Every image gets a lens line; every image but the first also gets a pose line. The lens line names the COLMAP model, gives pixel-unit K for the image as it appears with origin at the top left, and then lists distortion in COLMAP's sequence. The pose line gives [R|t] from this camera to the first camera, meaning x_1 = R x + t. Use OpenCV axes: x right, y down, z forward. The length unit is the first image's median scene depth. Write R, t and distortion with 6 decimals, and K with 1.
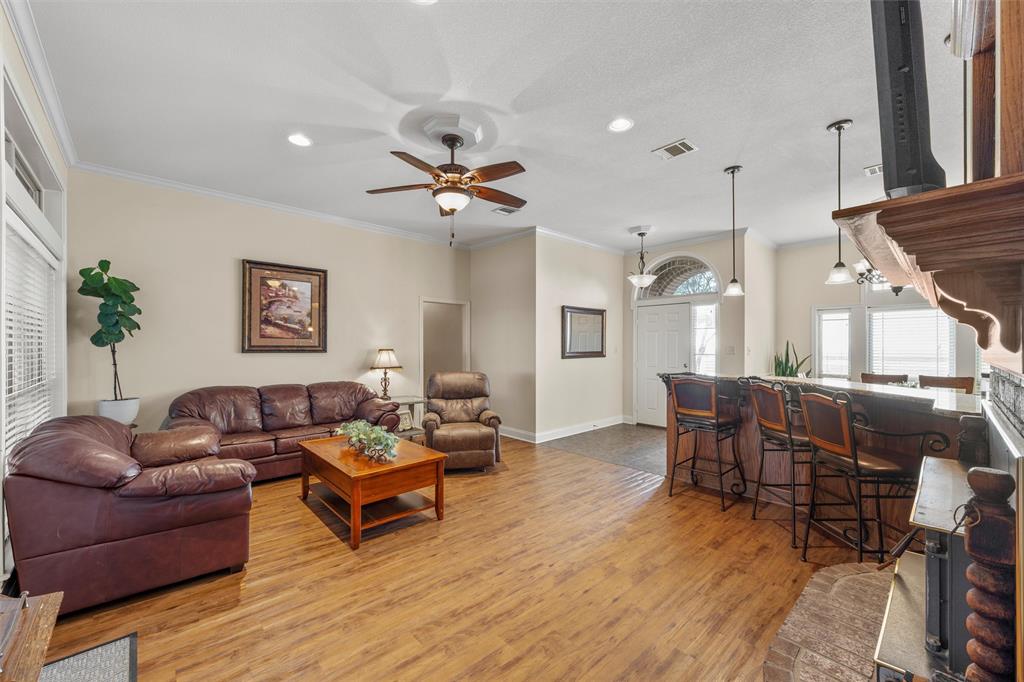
lens RADIAL K [[405.1, 0, 514.6], [0, 405.1, 344.5], [0, 0, 1]] dist [0.000012, -0.000057]
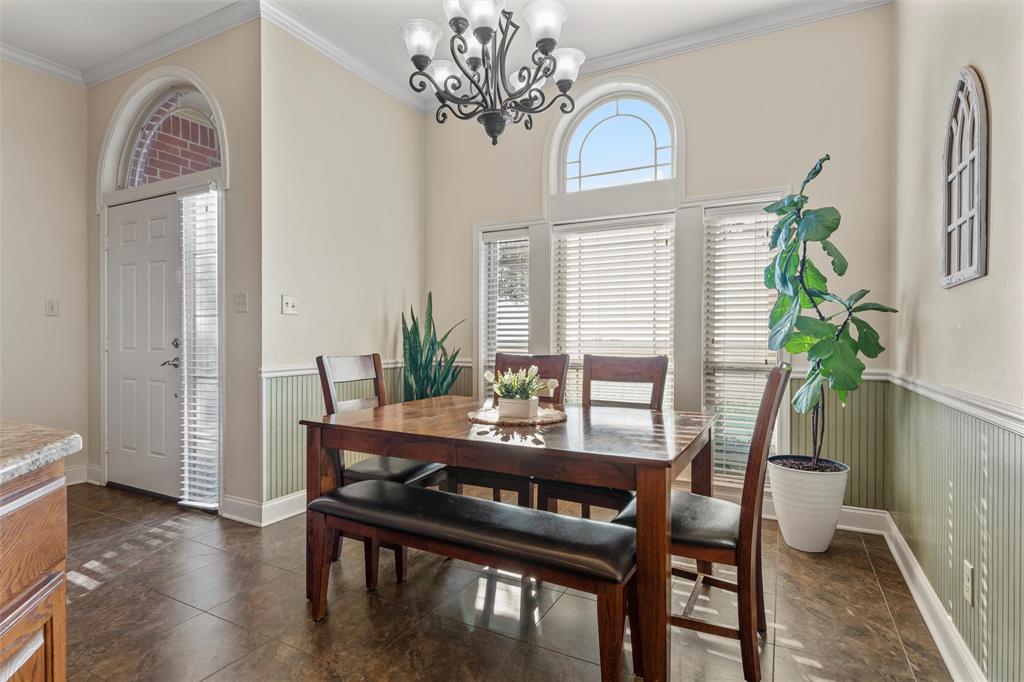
lens RADIAL K [[514.1, 0, 510.1], [0, 514.1, 344.9], [0, 0, 1]] dist [0.004435, 0.000236]
pose [[0.943337, -0.000984, 0.331834, 0.703693], [-0.006045, 0.999779, 0.020148, 0.049682], [-0.331780, -0.021012, 0.943123, 0.479511]]
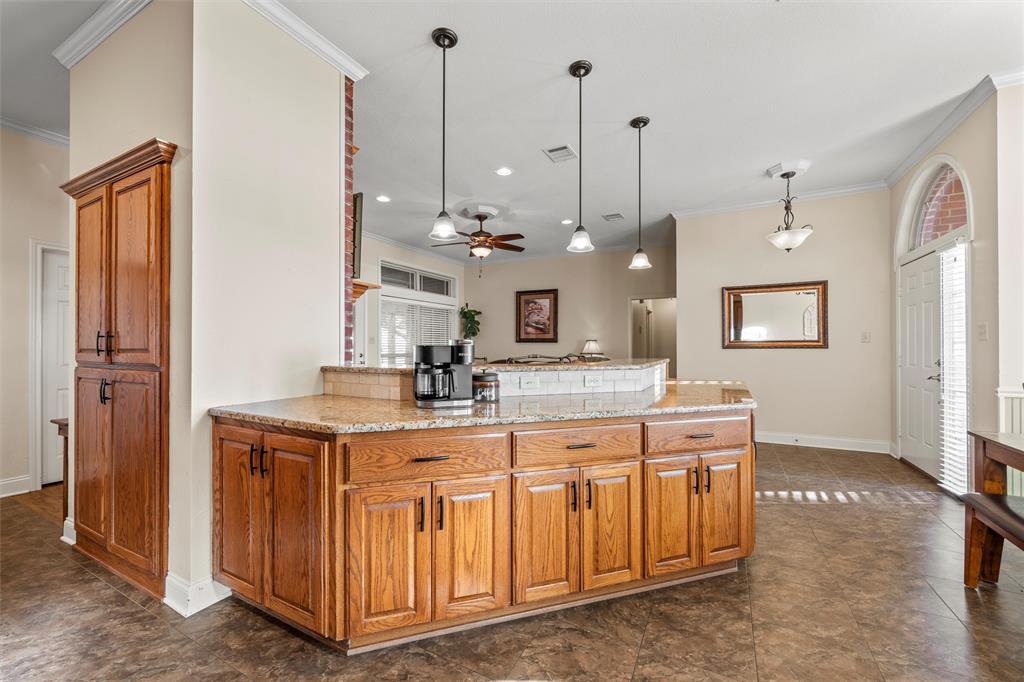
lens RADIAL K [[405.1, 0, 510.9], [0, 405.1, 345.2], [0, 0, 1]] dist [0.000012, -0.000057]
pose [[0.326811, -0.001001, -0.945089, 0.928542], [0.010525, 0.999941, 0.002581, 0.024016], [0.945031, -0.010790, 0.326802, 0.337937]]
